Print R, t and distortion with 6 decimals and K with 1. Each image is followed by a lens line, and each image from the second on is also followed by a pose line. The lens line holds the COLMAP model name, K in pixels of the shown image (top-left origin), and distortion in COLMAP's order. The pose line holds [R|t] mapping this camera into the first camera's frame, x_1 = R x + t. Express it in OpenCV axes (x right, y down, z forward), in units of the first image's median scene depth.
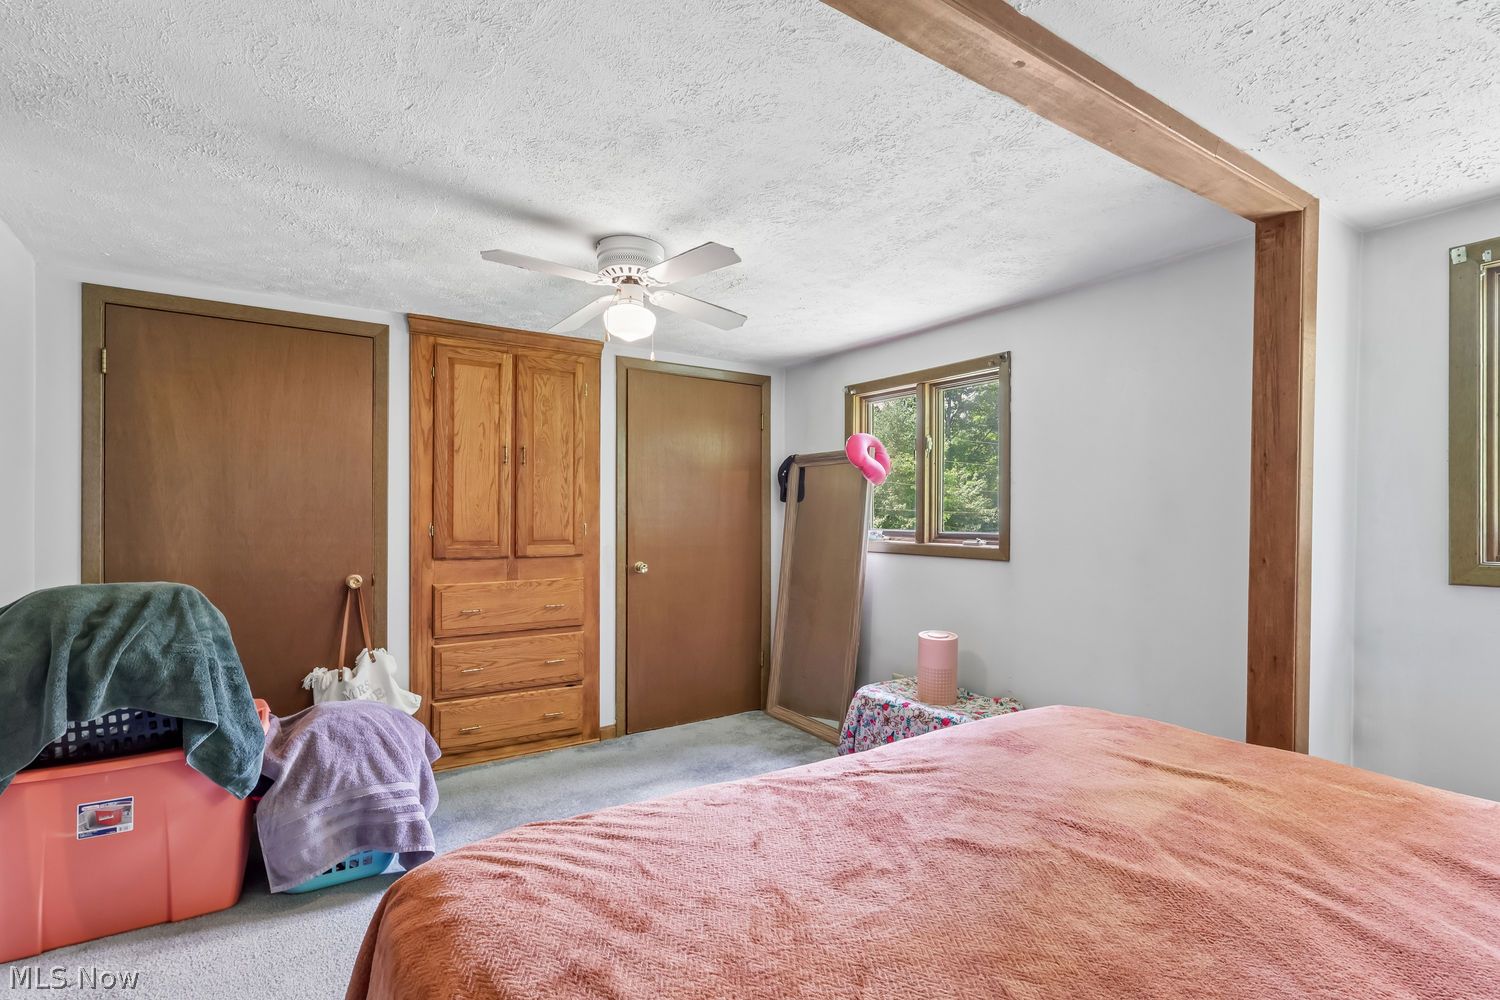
lens RADIAL K [[712.6, 0, 743.3], [0, 712.6, 506.5], [0, 0, 1]] dist [-0.002338, 0.000834]
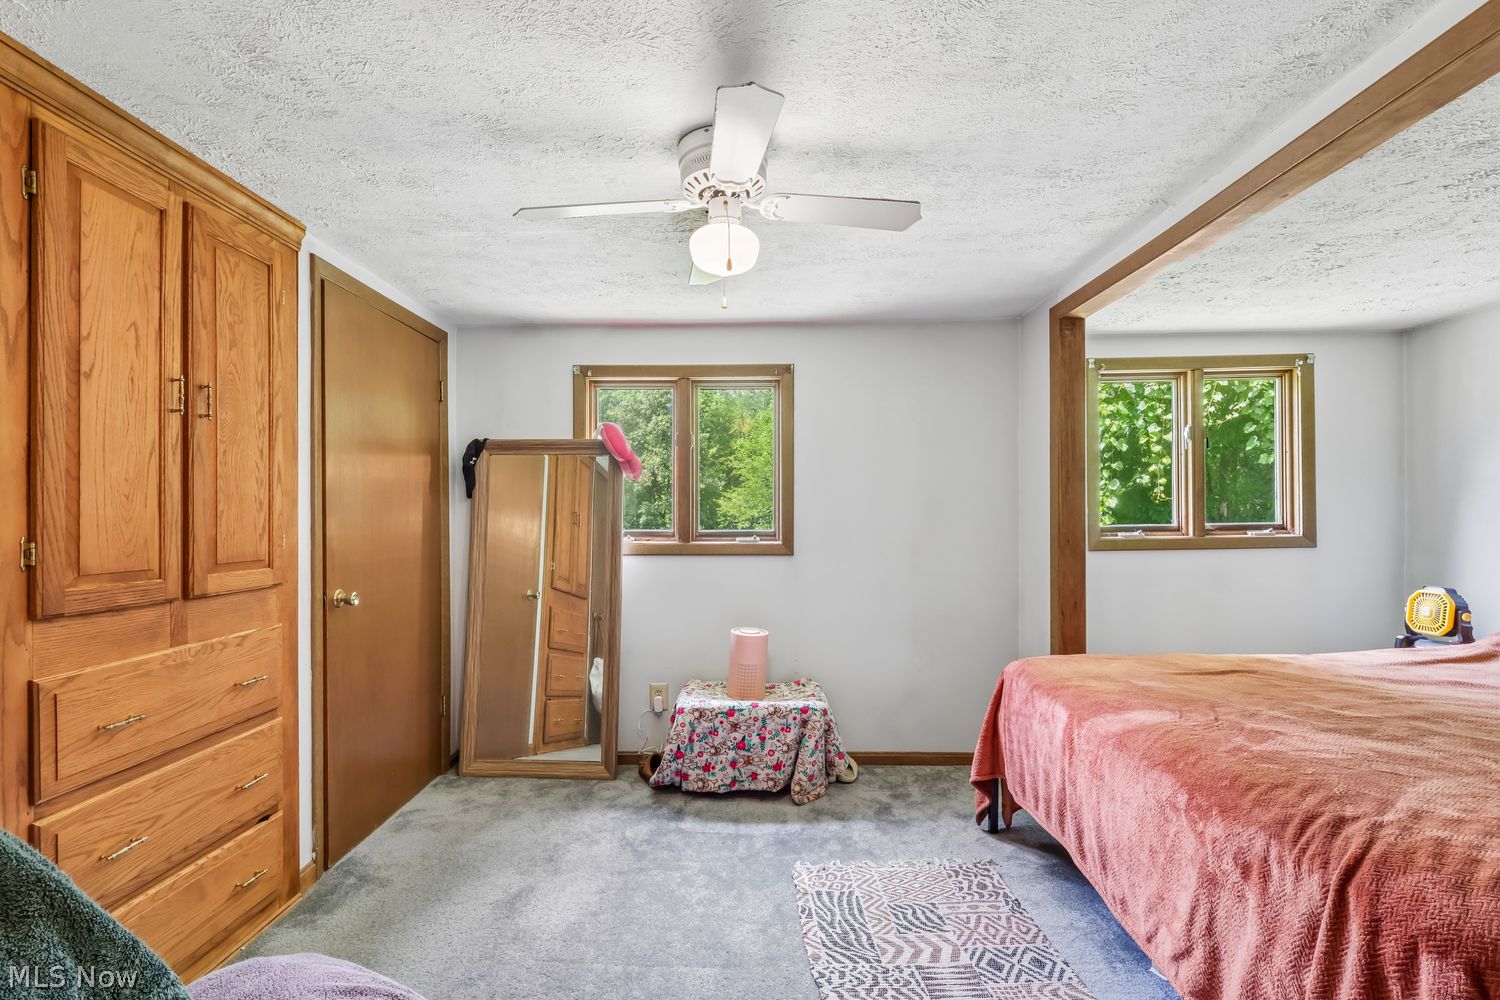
lens RADIAL K [[712.6, 0, 742.0], [0, 712.6, 505.9], [0, 0, 1]] dist [-0.002338, 0.000834]
pose [[0.575284, 0.005192, 0.817937, -0.513155], [-0.004533, 0.999985, -0.003159, 0.004504], [-0.817941, -0.001891, 0.575299, 0.386888]]
